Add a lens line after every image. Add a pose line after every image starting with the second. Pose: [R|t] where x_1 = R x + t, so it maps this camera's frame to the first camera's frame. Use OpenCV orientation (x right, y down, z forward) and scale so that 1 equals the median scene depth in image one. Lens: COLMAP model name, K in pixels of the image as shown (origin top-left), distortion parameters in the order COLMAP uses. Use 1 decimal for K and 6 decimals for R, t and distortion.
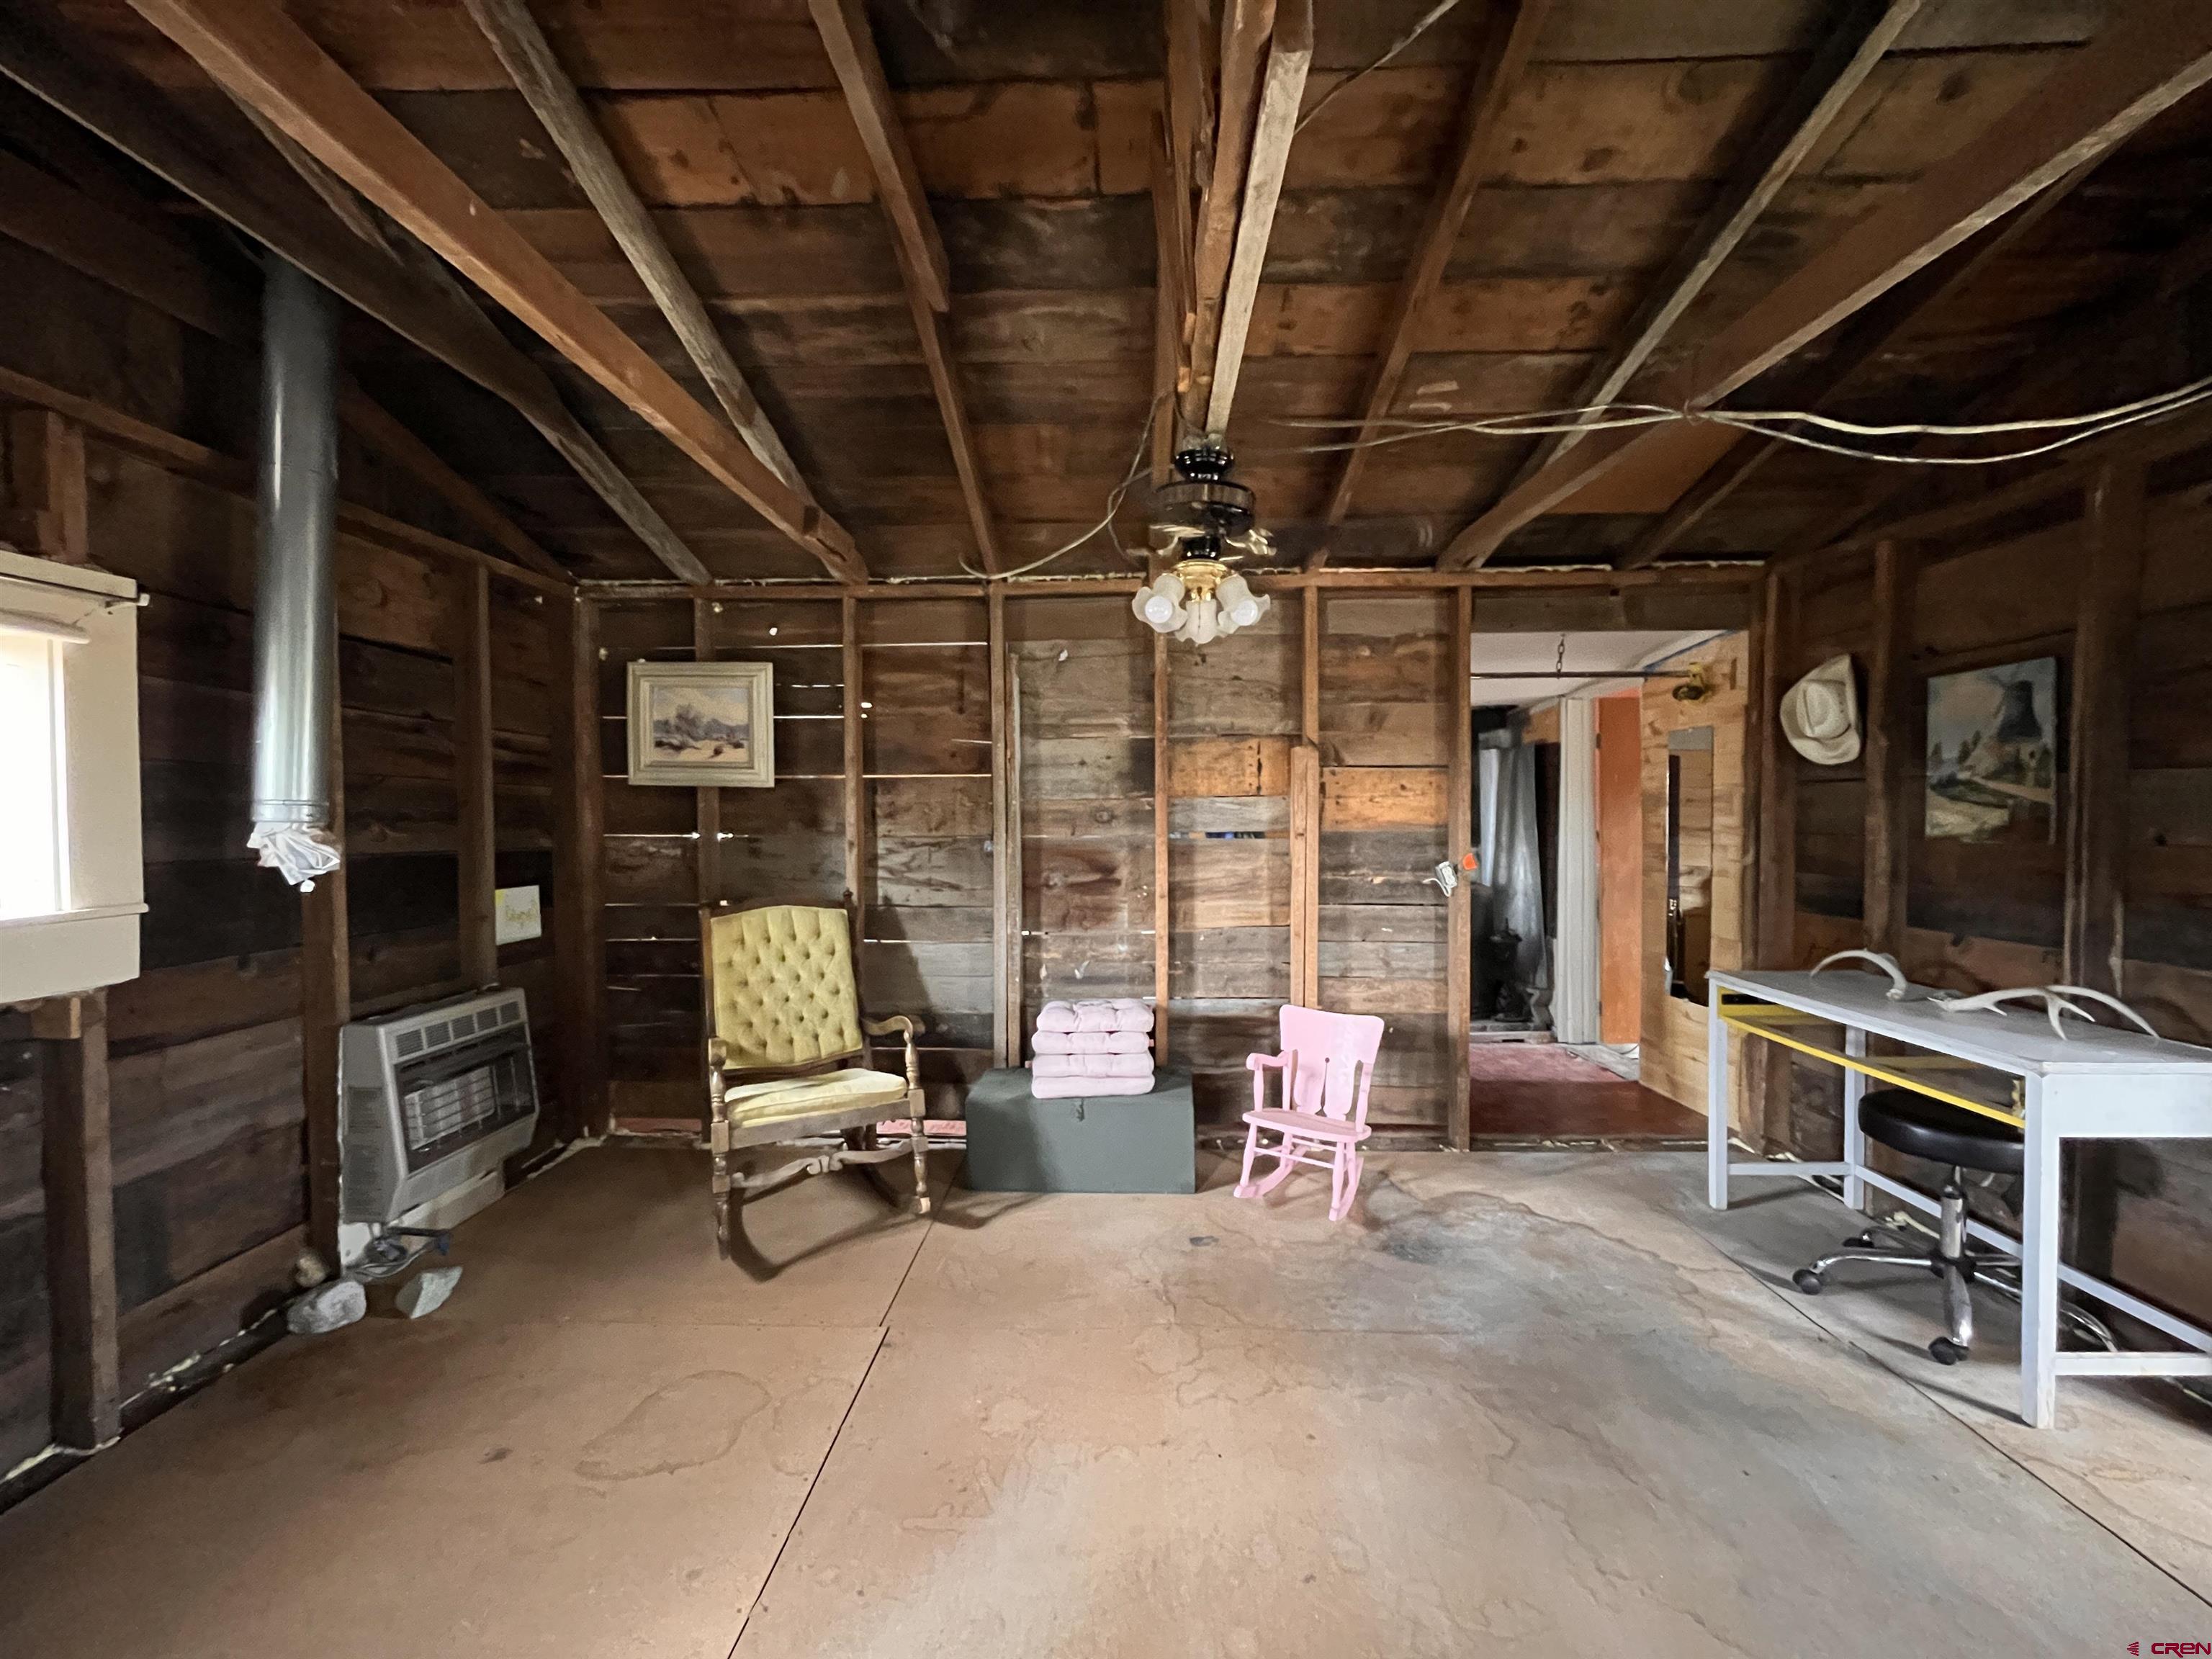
lens RADIAL K [[908.4, 0, 1094.8], [0, 908.4, 839.4], [0, 0, 1]] dist [0.003519, 0.000210]
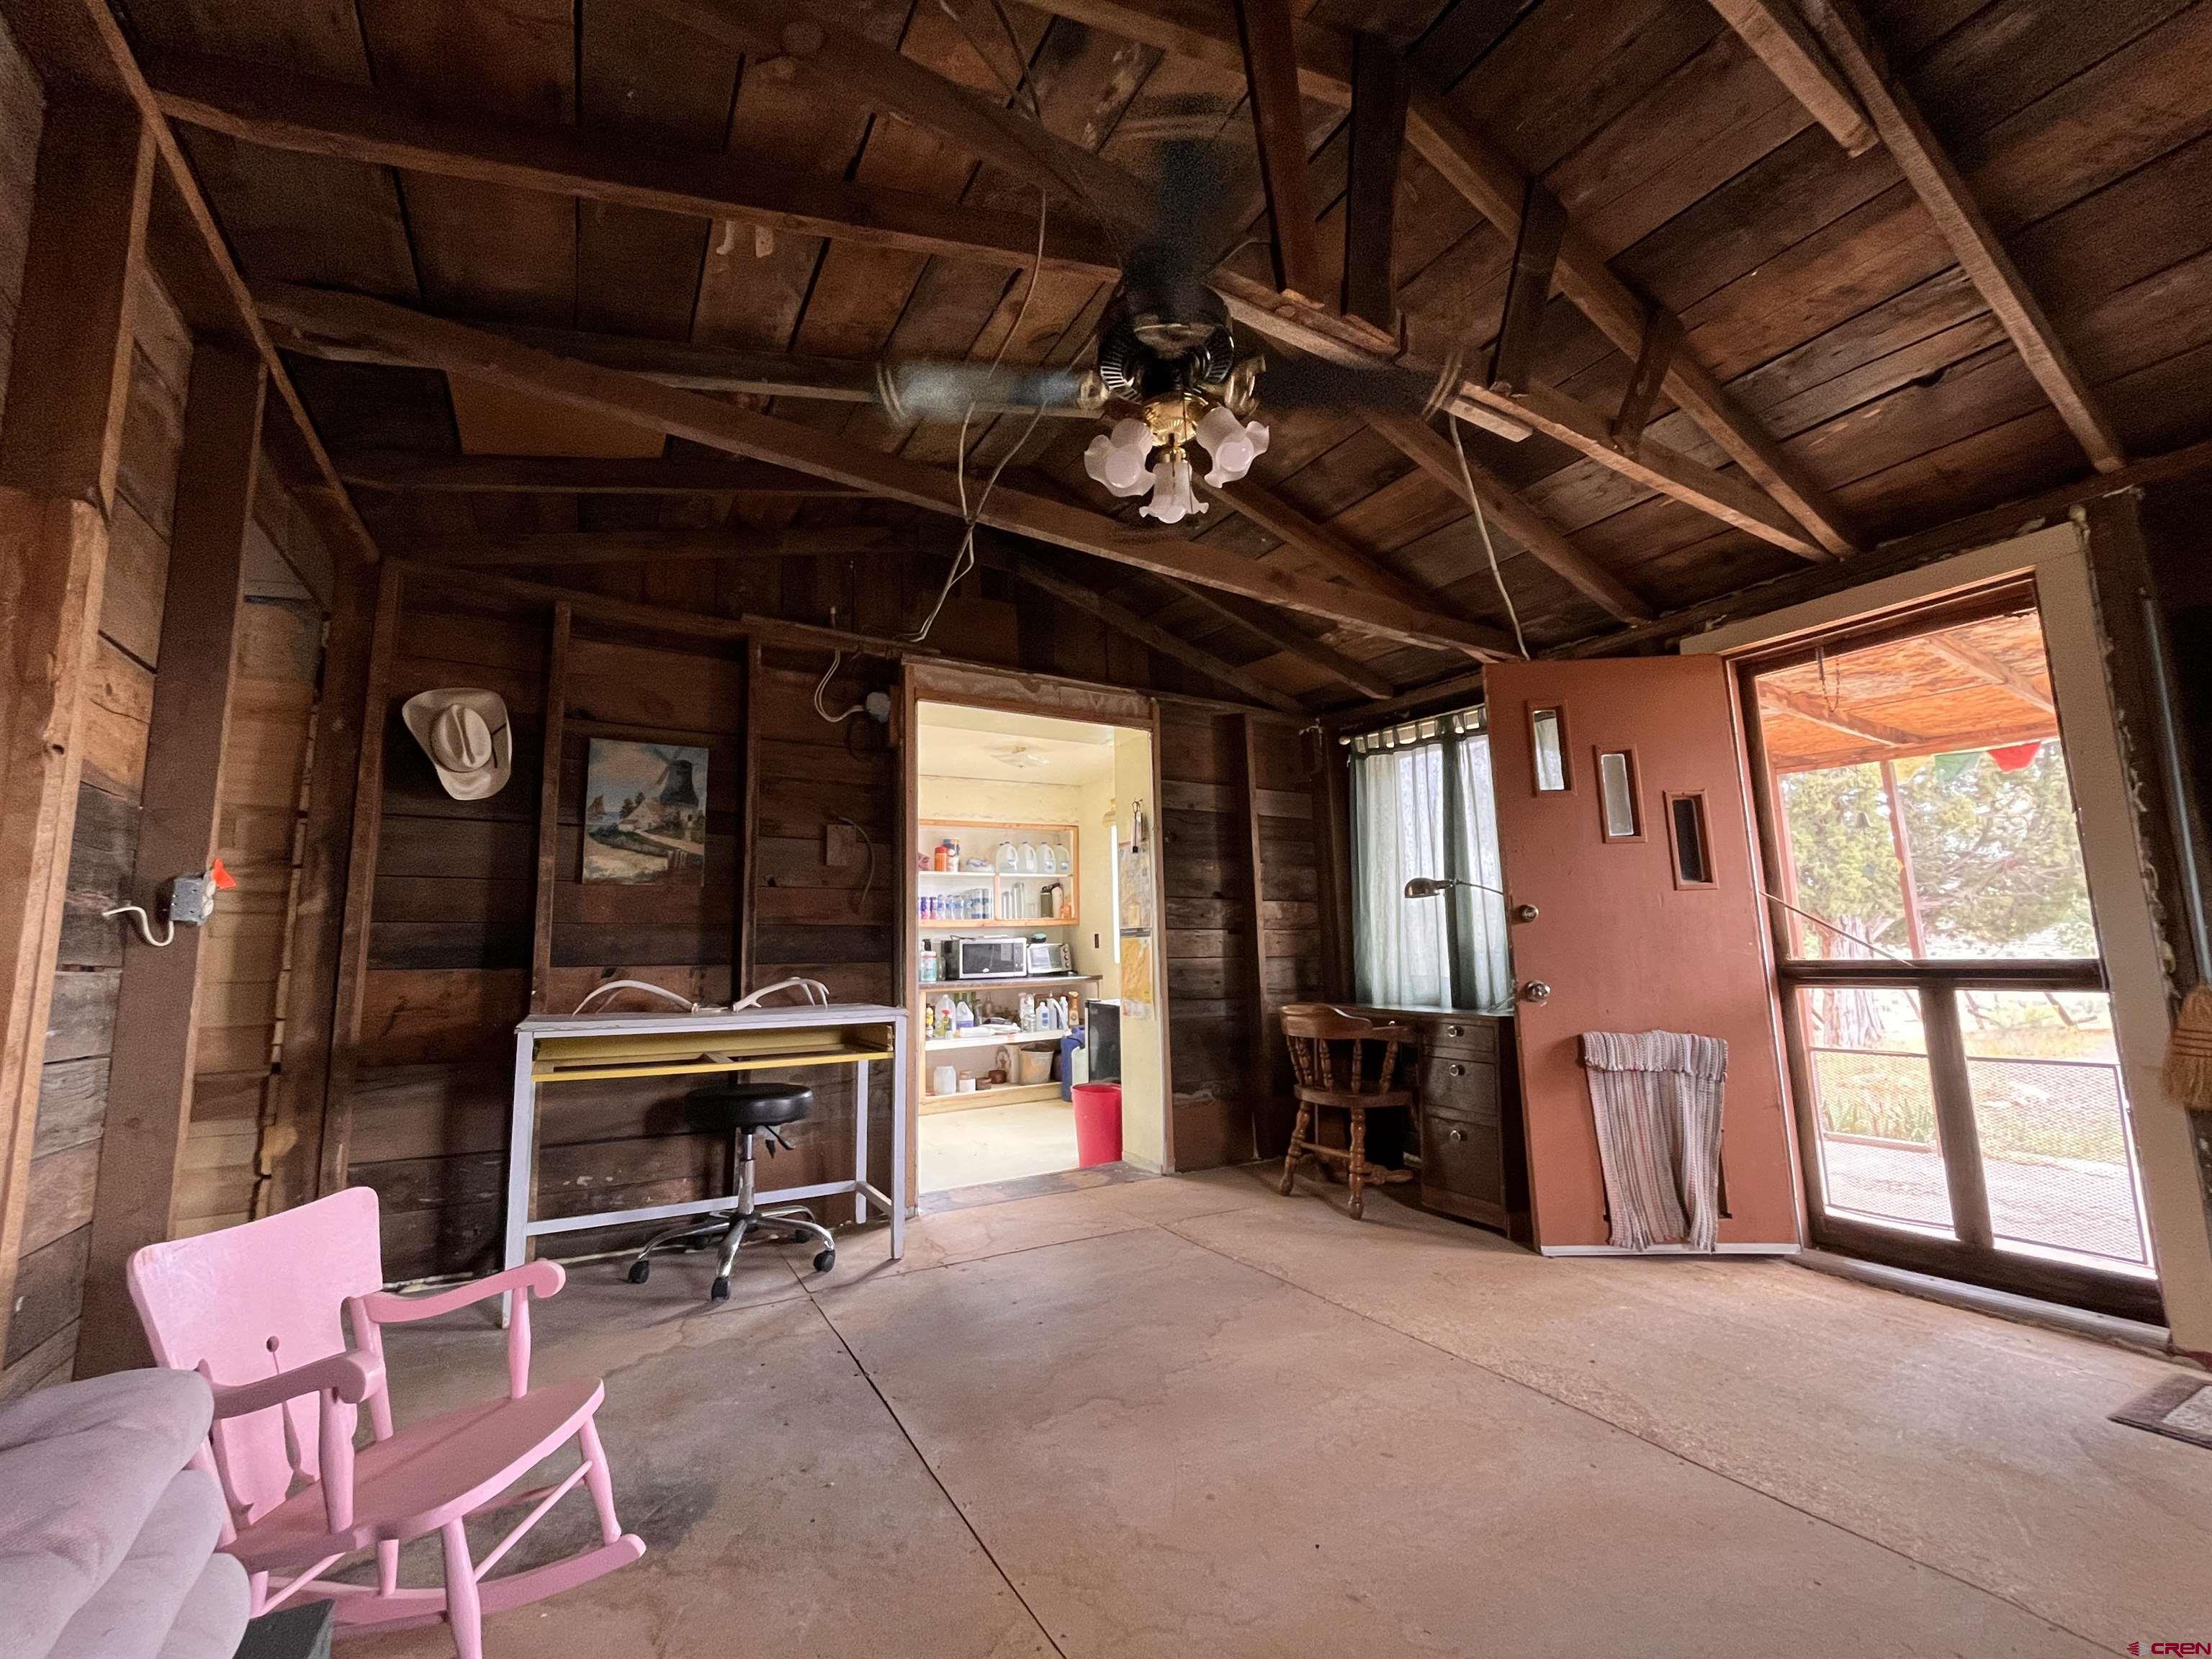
lens RADIAL K [[908.4, 0, 1106.6], [0, 908.4, 821.1], [0, 0, 1]] dist [0.003519, 0.000210]
pose [[-0.530231, 0.118395, 0.839546, -0.507051], [0.032487, 0.992312, -0.119421, 0.114264], [-0.847231, -0.036047, -0.530001, 1.532542]]
